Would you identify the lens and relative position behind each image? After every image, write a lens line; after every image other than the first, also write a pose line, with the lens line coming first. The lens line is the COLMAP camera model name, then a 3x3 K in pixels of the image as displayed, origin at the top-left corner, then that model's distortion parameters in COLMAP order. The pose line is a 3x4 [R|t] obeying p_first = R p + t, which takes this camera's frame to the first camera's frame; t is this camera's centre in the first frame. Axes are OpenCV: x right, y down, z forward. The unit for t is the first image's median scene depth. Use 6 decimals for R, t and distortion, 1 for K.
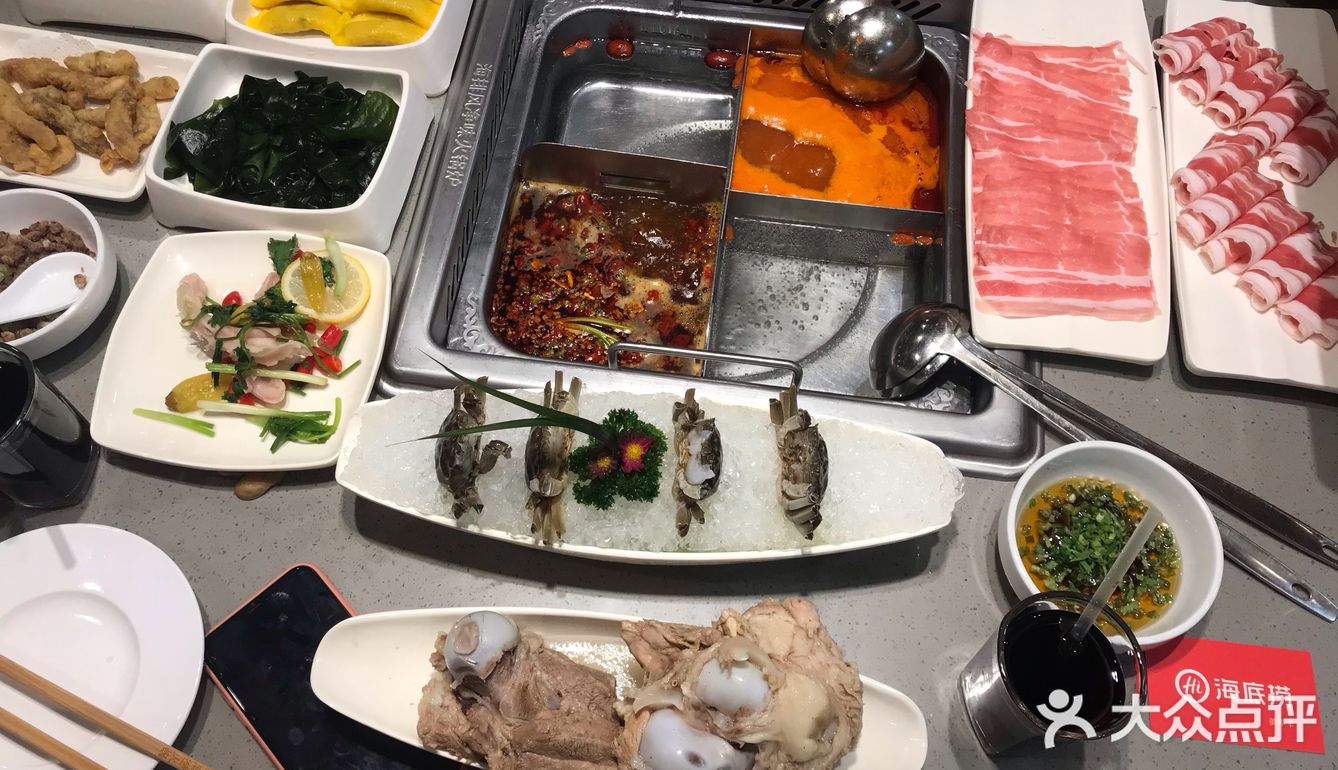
lens RADIAL K [[1164.7, 0, 669.0], [0, 1164.7, 385.0], [0, 0, 1]] dist [-0.004577, -0.008679]
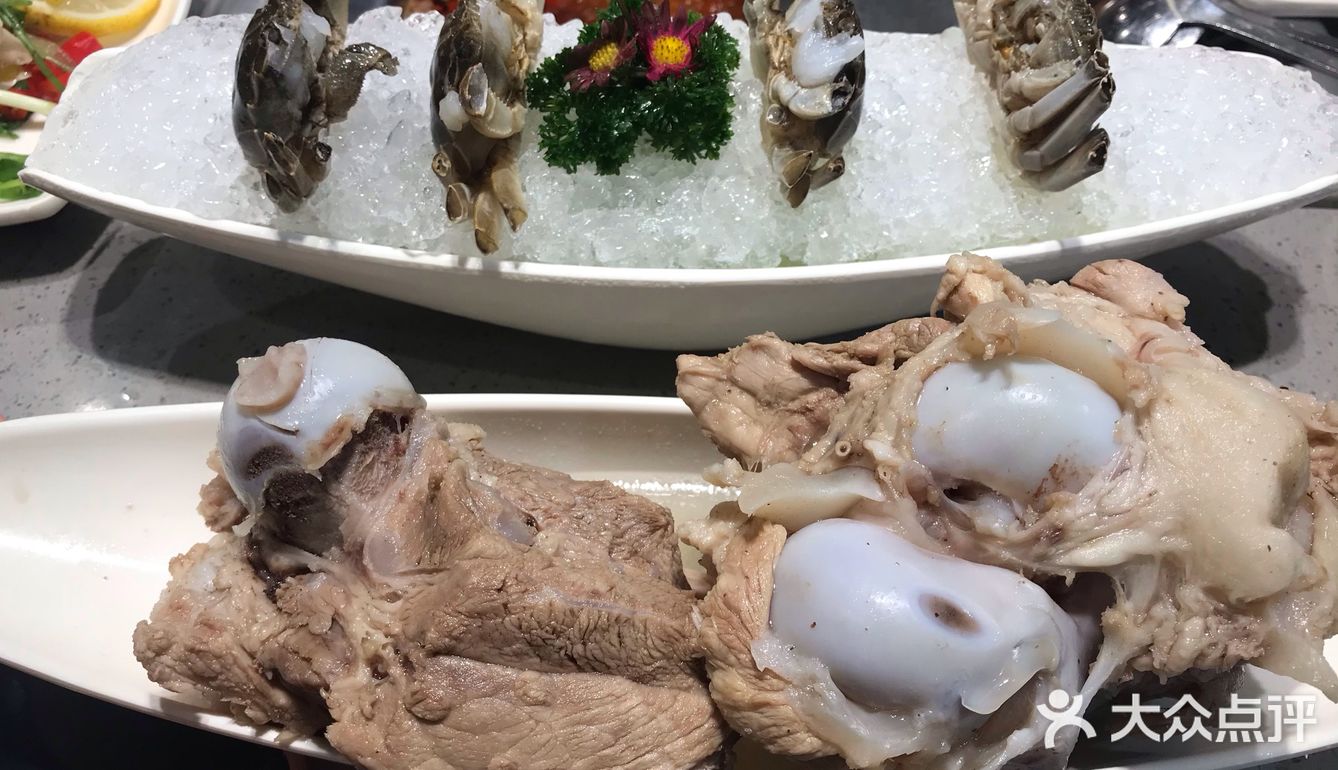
lens RADIAL K [[1164.7, 0, 669.0], [0, 1164.7, 385.0], [0, 0, 1]] dist [-0.004577, -0.008679]
pose [[0.997030, -0.062169, 0.045459, -0.048756], [0.070141, 0.976749, -0.202585, 0.229291], [-0.031807, 0.205172, 0.978209, 0.478009]]
